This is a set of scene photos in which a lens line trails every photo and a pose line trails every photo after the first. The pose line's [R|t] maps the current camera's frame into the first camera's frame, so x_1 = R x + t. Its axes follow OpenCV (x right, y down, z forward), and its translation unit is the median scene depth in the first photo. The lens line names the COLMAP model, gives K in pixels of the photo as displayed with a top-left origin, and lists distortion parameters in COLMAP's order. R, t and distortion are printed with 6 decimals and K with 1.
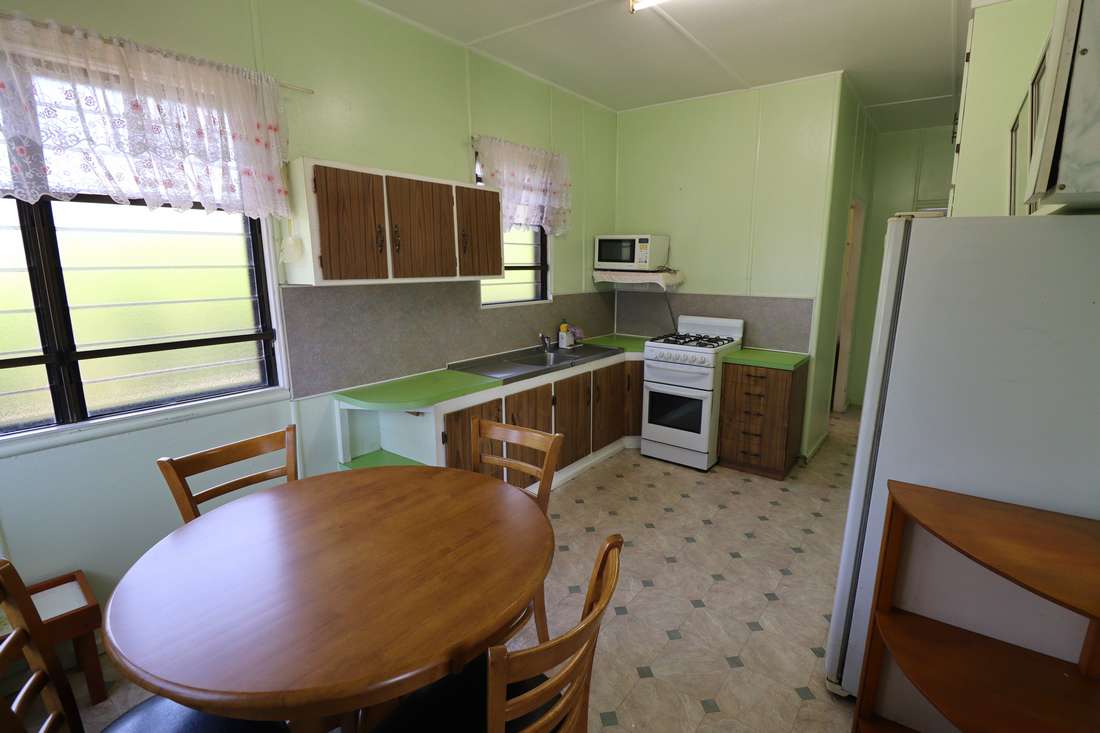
lens RADIAL K [[509.9, 0, 566.3], [0, 509.9, 365.1], [0, 0, 1]] dist [0.001631, -0.016143]
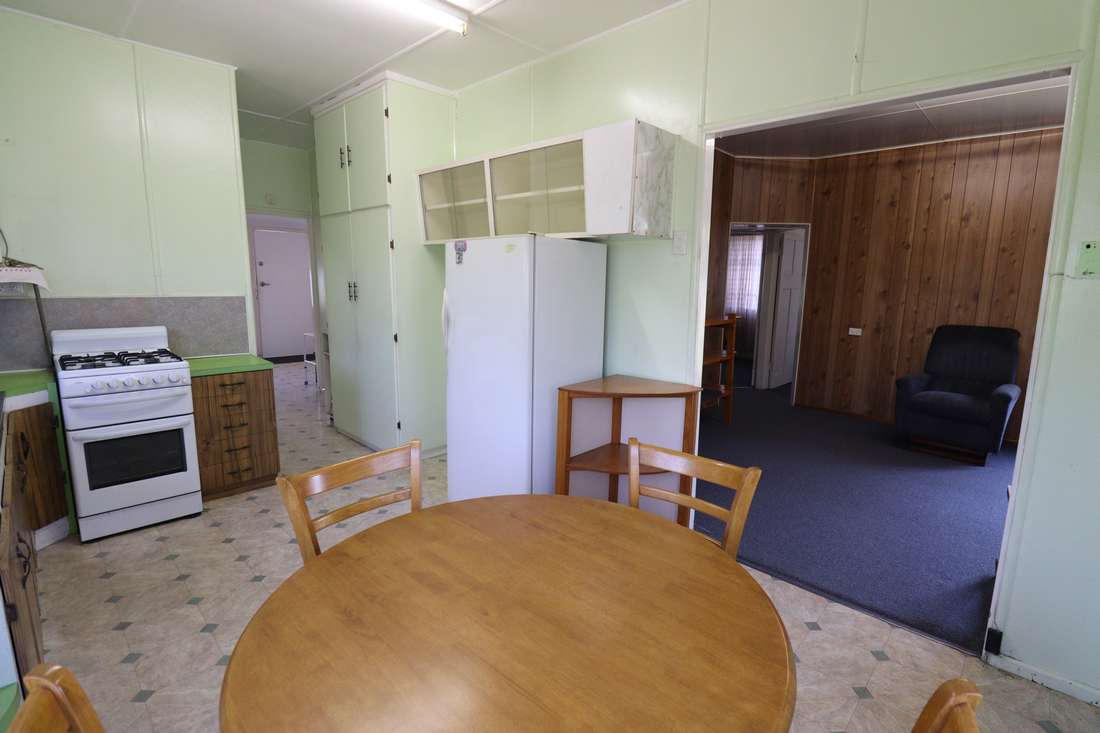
lens RADIAL K [[509.9, 0, 566.3], [0, 509.9, 365.1], [0, 0, 1]] dist [0.001631, -0.016143]
pose [[0.101950, -0.164675, 0.981065, -0.427529], [0.167518, 0.974962, 0.146242, -0.042142], [-0.980583, 0.149437, 0.126984, 0.299274]]
